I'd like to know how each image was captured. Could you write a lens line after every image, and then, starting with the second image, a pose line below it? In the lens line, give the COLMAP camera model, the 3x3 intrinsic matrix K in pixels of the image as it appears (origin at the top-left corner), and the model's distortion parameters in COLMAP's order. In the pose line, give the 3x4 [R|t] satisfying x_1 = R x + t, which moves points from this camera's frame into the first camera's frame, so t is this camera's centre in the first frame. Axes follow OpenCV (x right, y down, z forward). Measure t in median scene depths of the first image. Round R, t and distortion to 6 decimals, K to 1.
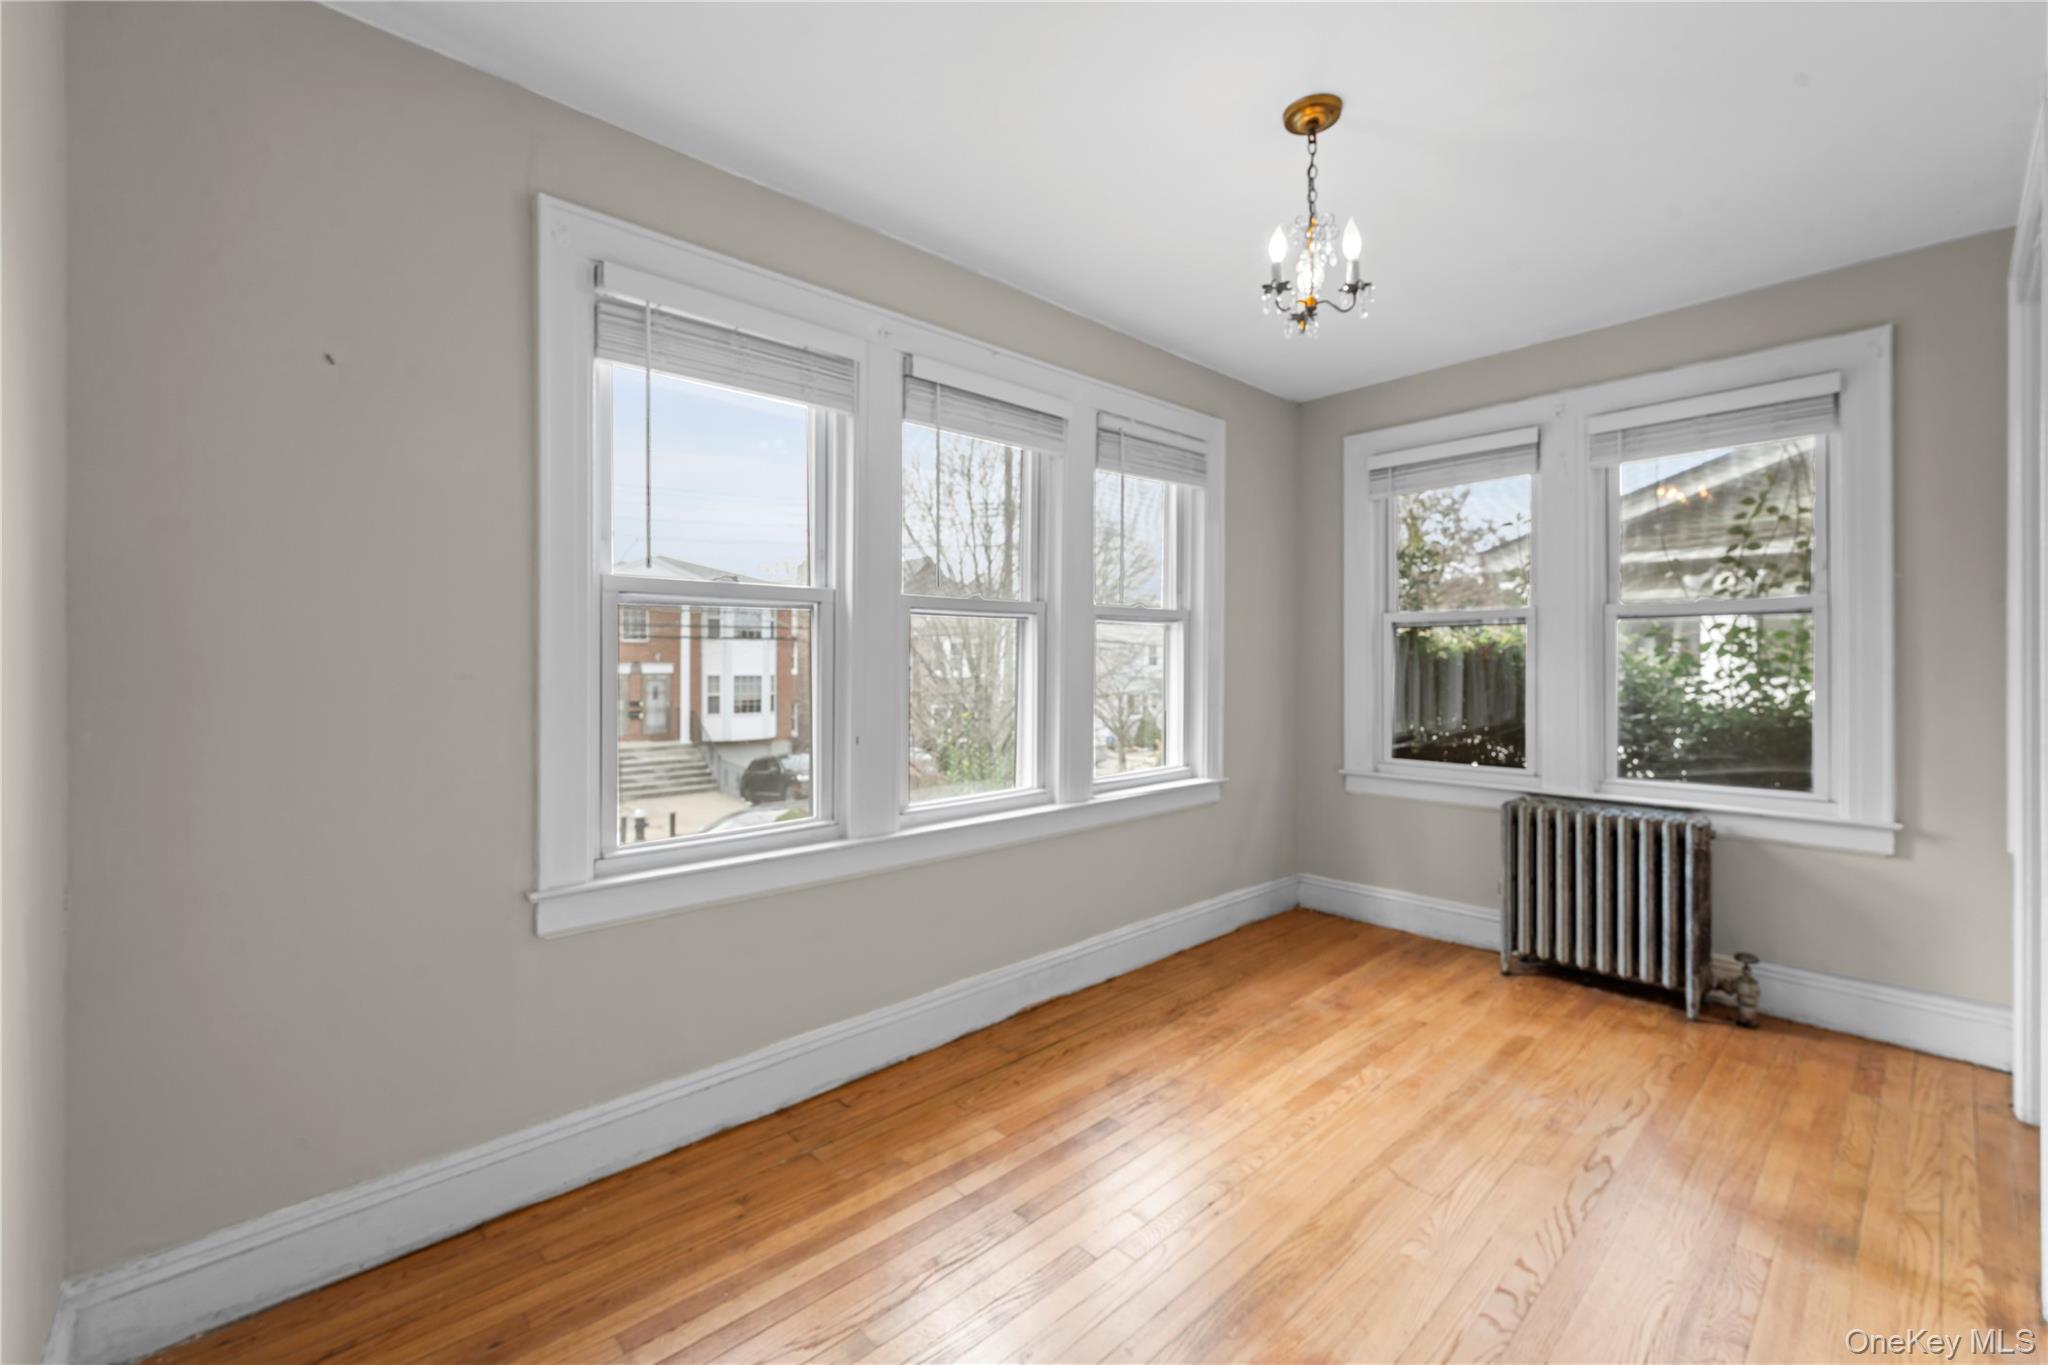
lens RADIAL K [[834.2, 0, 1032.9], [0, 834.2, 668.8], [0, 0, 1]] dist [-0.006119, 0.000318]
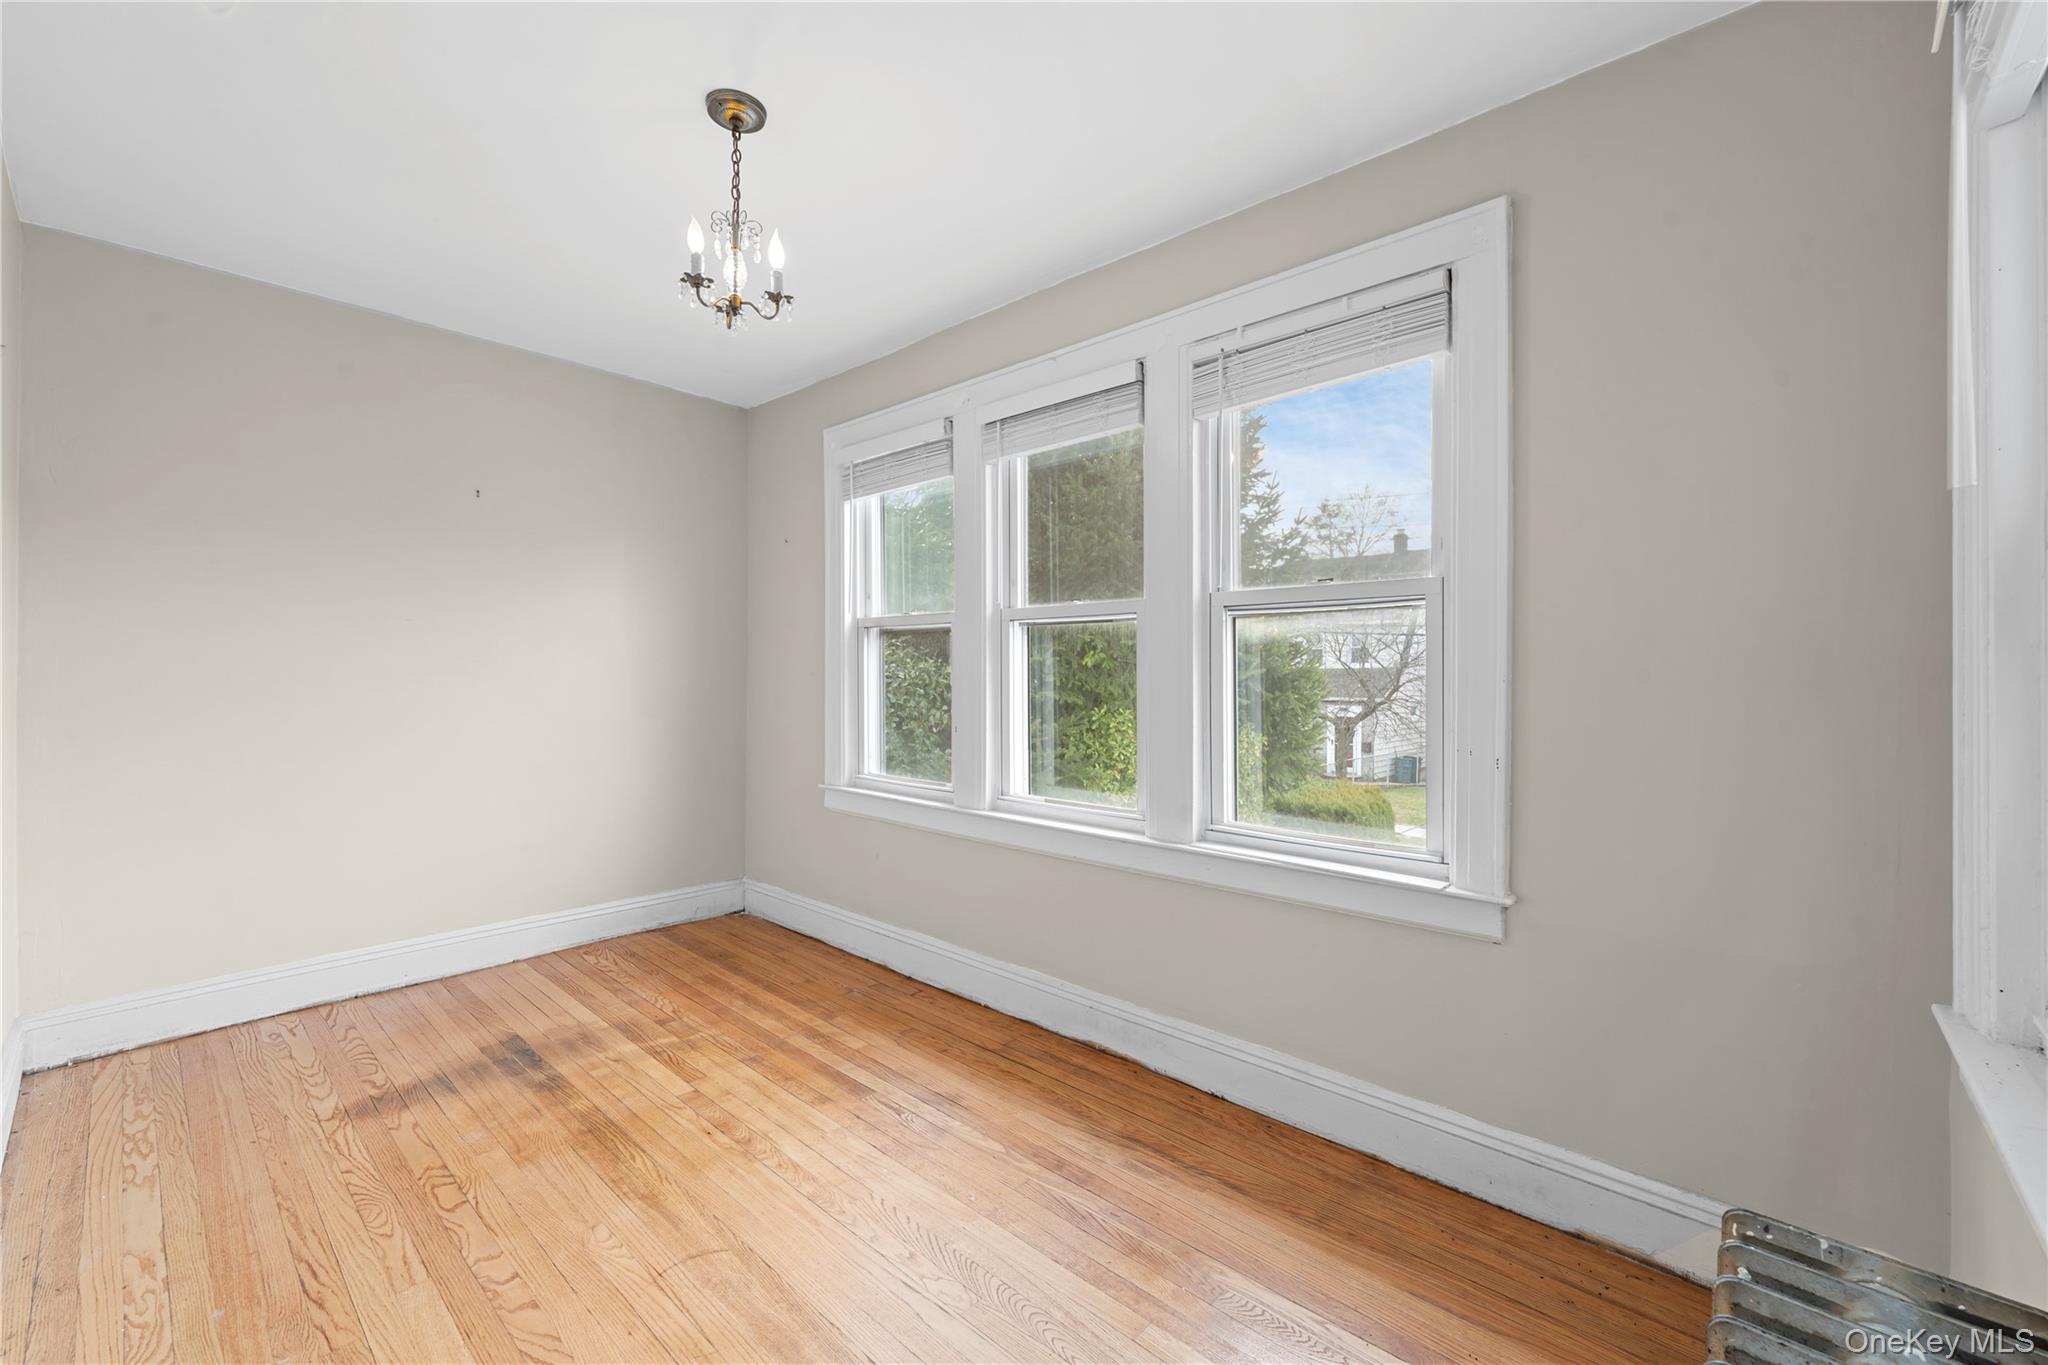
lens RADIAL K [[834.2, 0, 1032.2], [0, 834.2, 672.9], [0, 0, 1]] dist [-0.006119, 0.000318]
pose [[0.077381, 0.004042, -0.996993, 1.077036], [-0.011671, 0.999927, 0.003148, -0.005380], [0.996933, 0.011392, 0.077422, 1.021526]]
